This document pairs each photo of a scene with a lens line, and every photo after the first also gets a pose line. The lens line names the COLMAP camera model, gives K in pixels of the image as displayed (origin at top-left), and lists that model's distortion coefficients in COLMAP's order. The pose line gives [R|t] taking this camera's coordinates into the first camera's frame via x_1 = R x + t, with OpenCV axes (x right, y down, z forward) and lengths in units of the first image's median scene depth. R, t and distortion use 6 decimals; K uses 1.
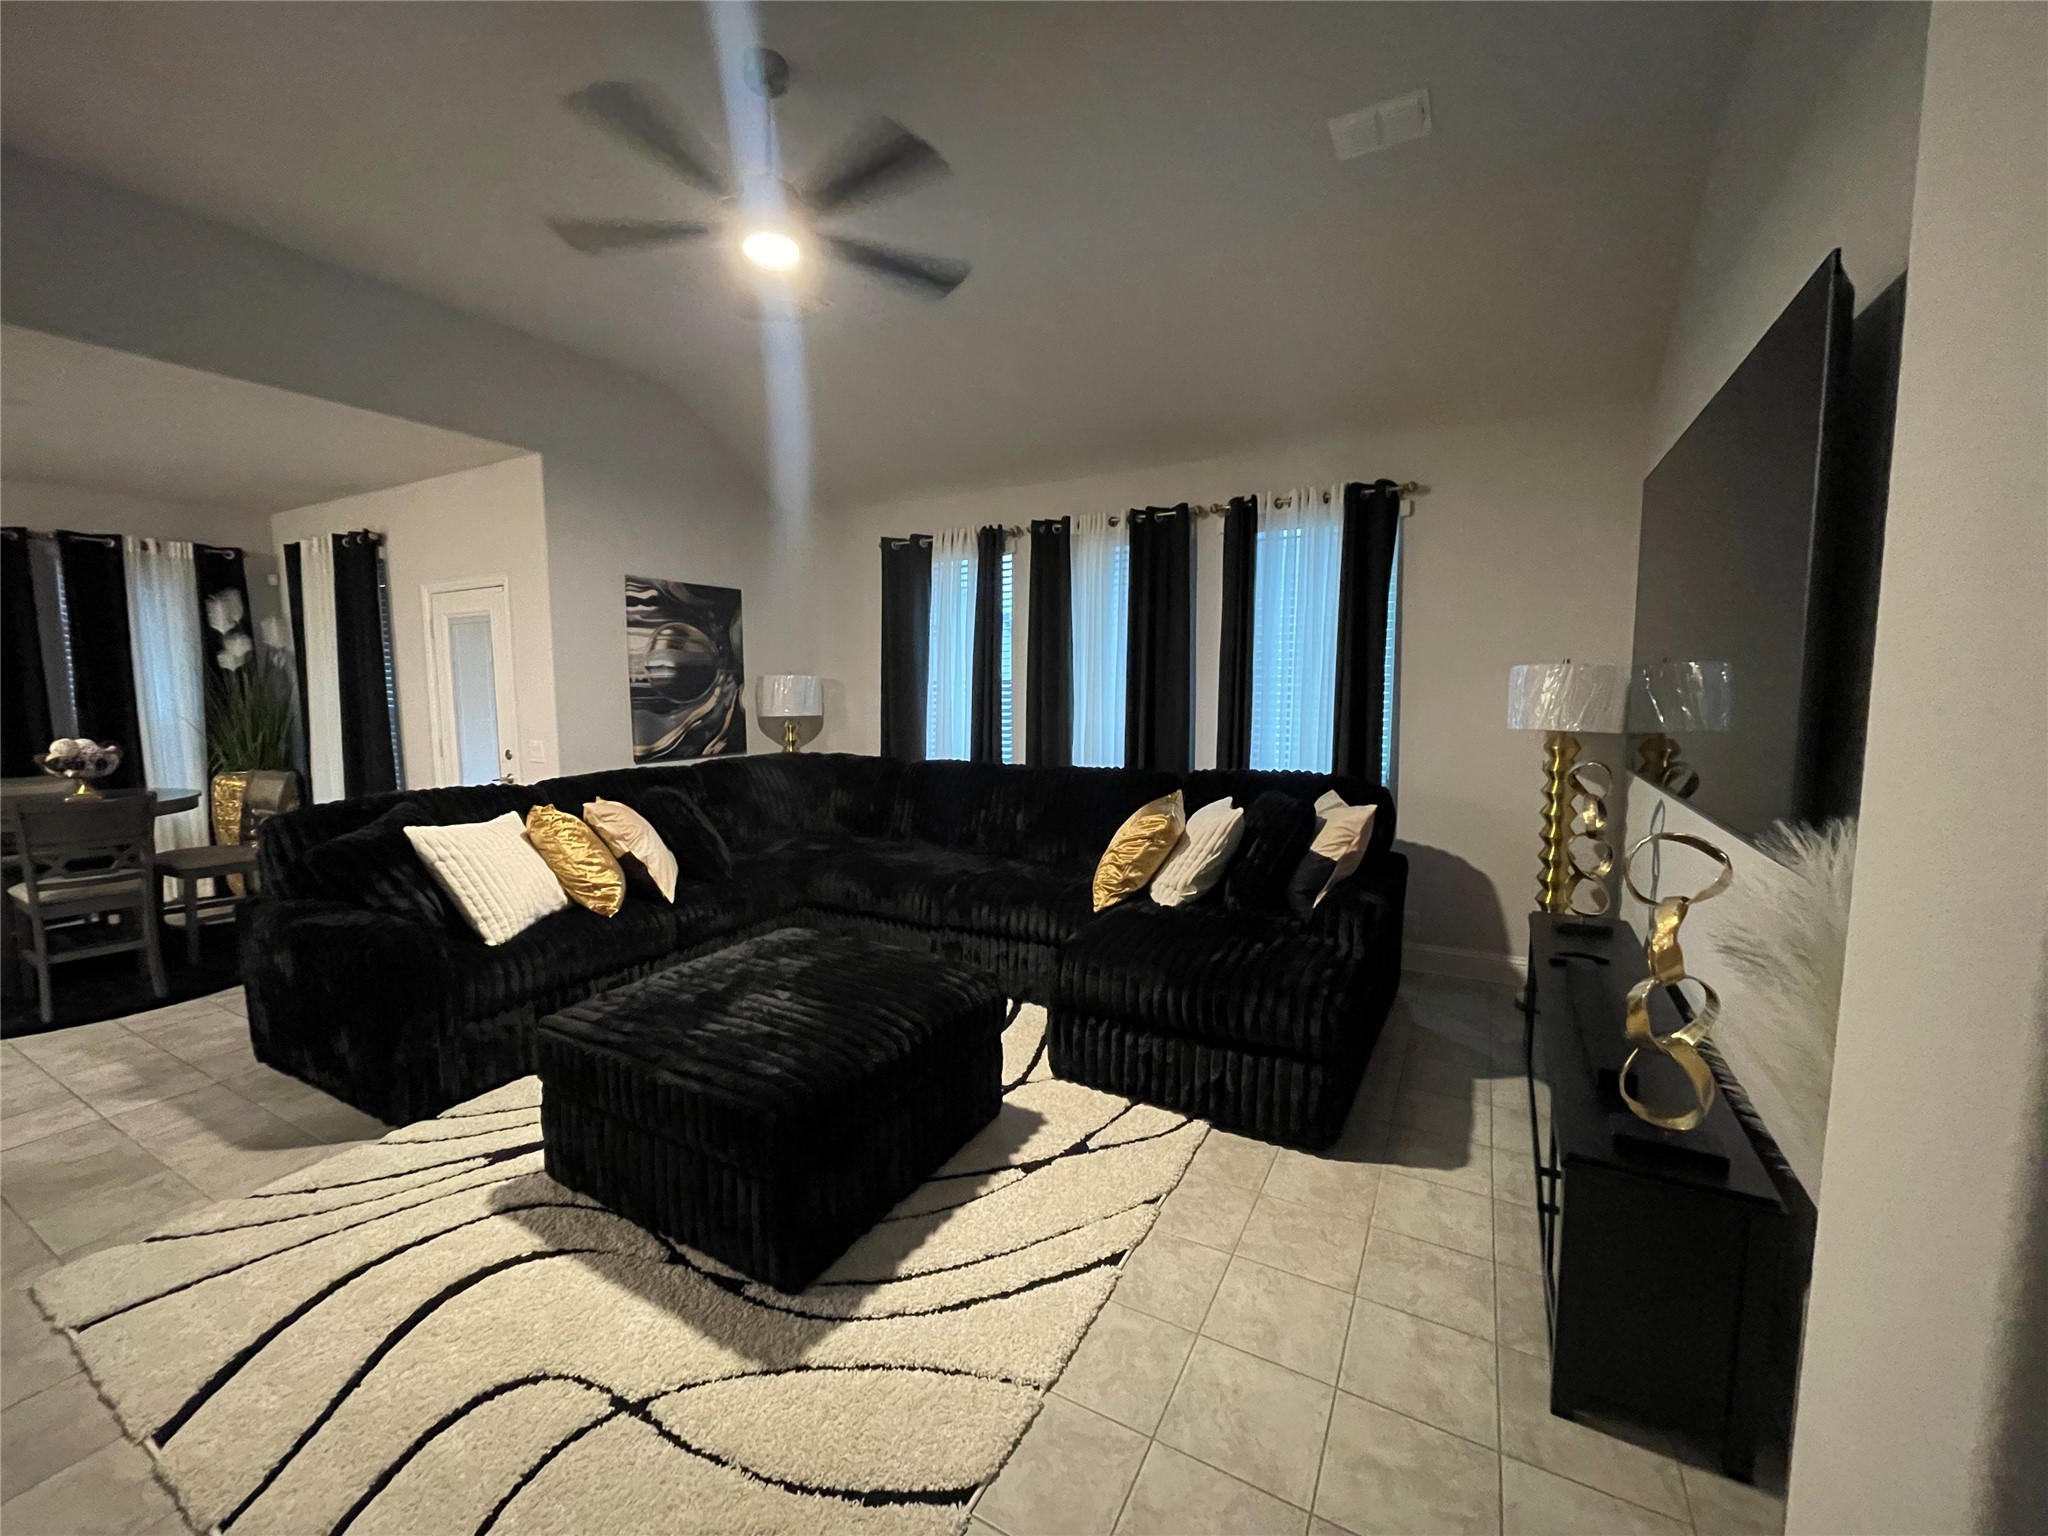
lens RADIAL K [[818.3, 0, 1032.3], [0, 818.3, 764.8], [0, 0, 1]] dist [-0.002299, 0.000156]
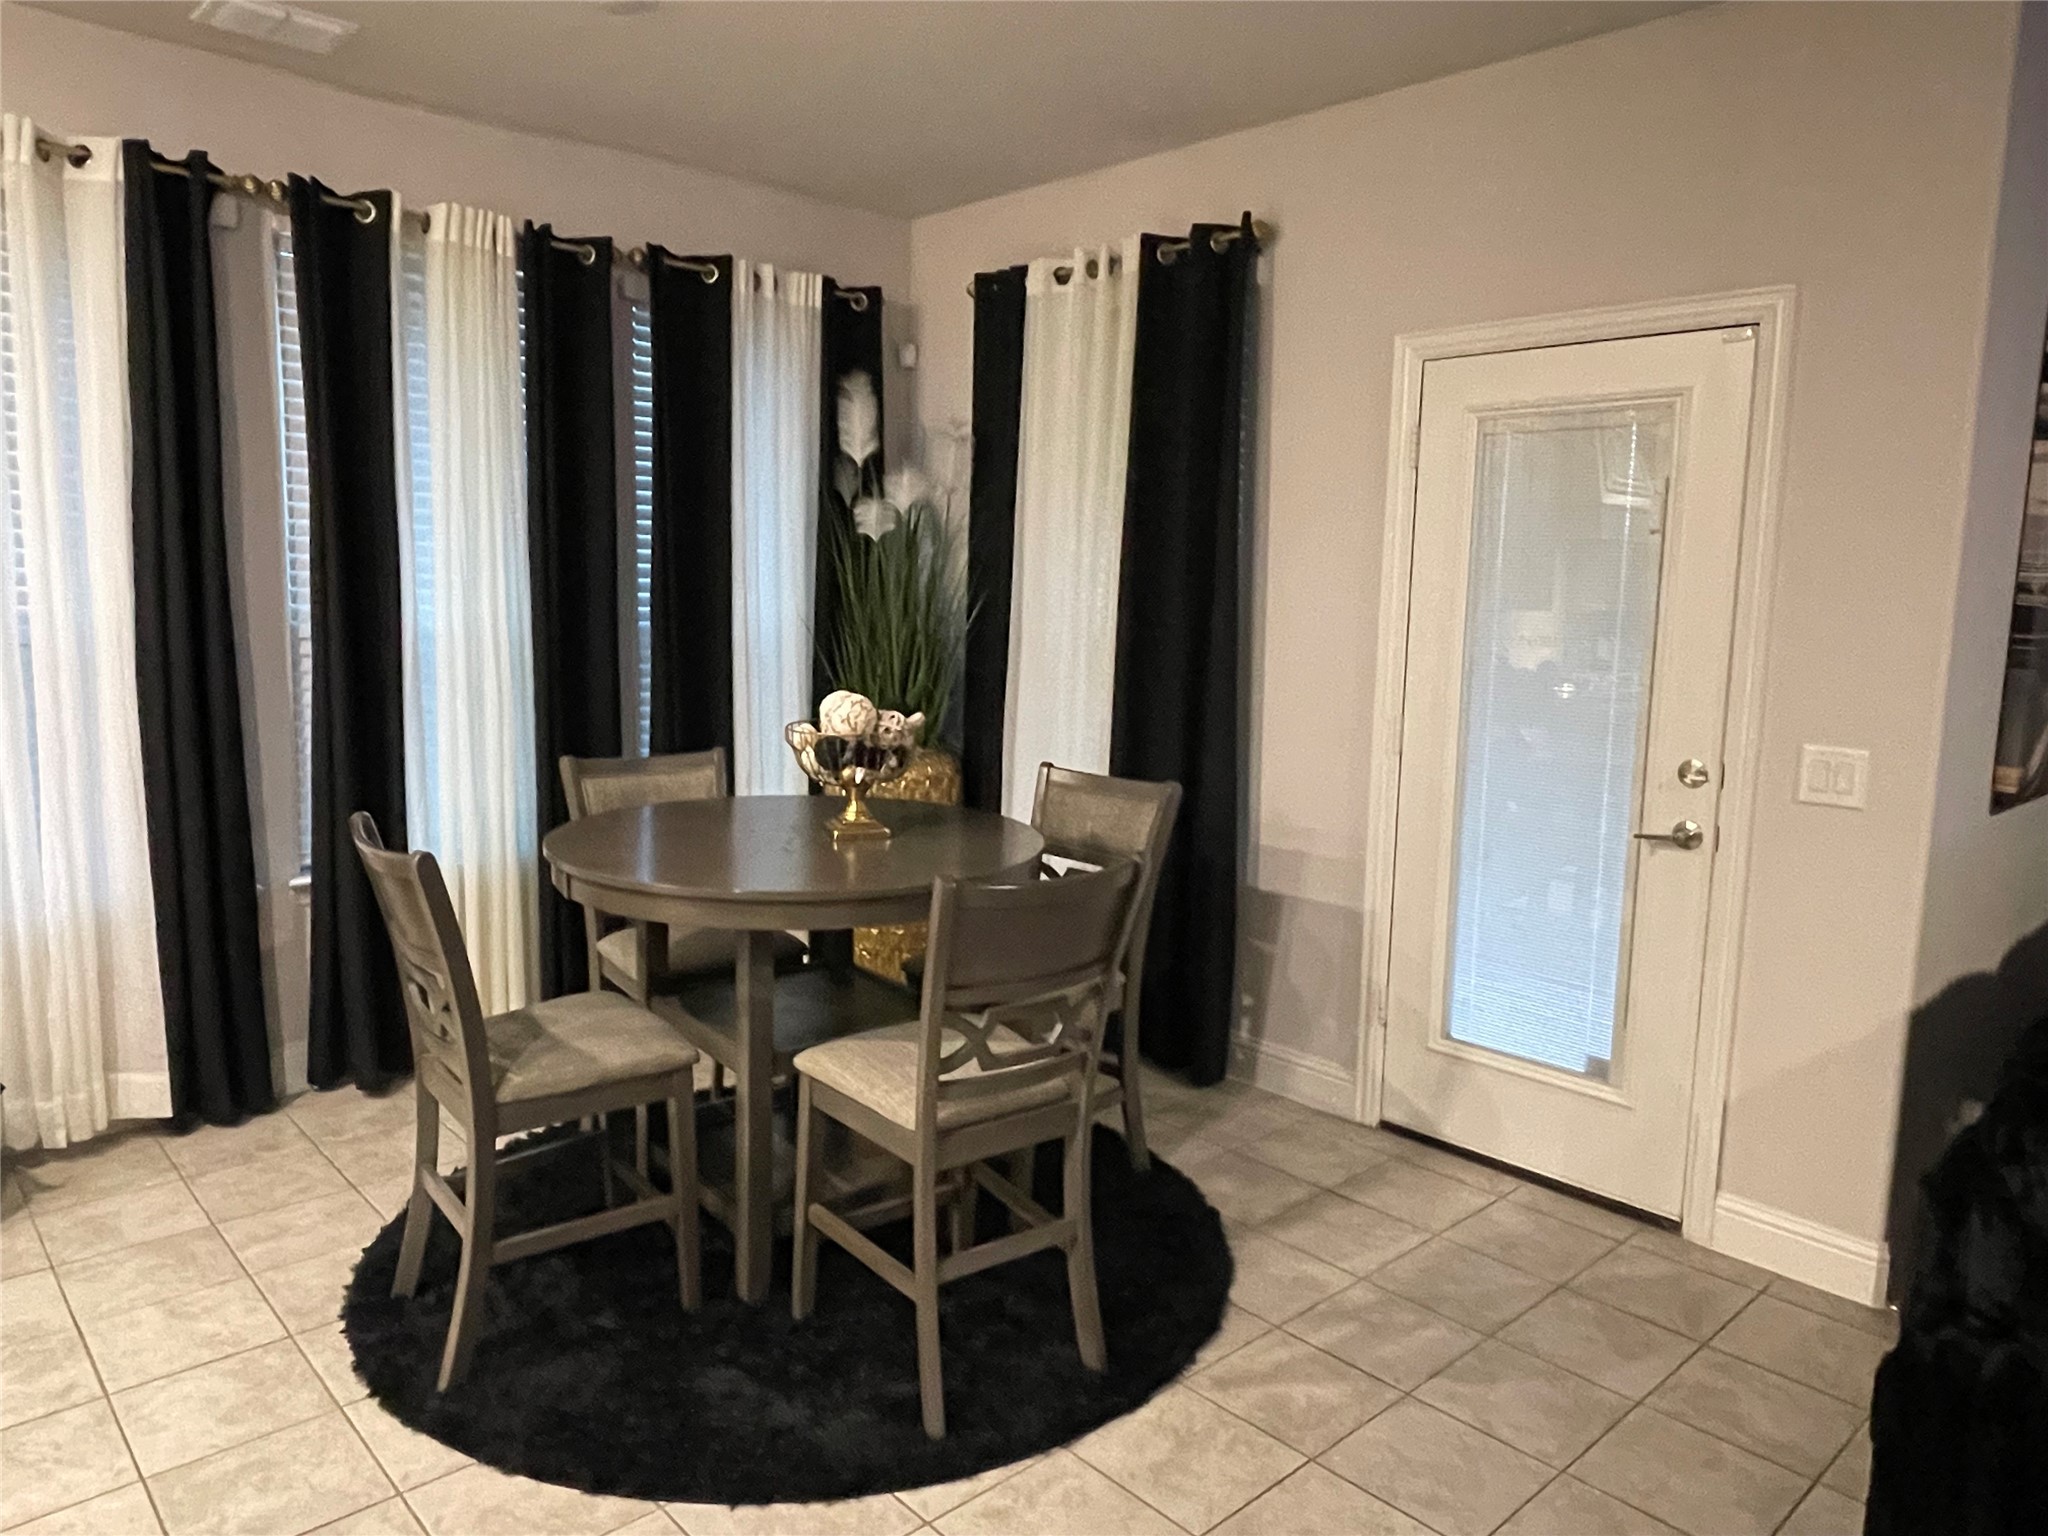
lens RADIAL K [[1383.5, 0, 1019.1], [0, 1383.5, 765.5], [0, 0, 1]] dist [-0.002801, -0.003546]
pose [[0.944906, 0.067817, -0.320239, -0.659855], [-0.058164, 0.997520, 0.039624, -0.021813], [0.322132, -0.018814, 0.946508, 0.265005]]
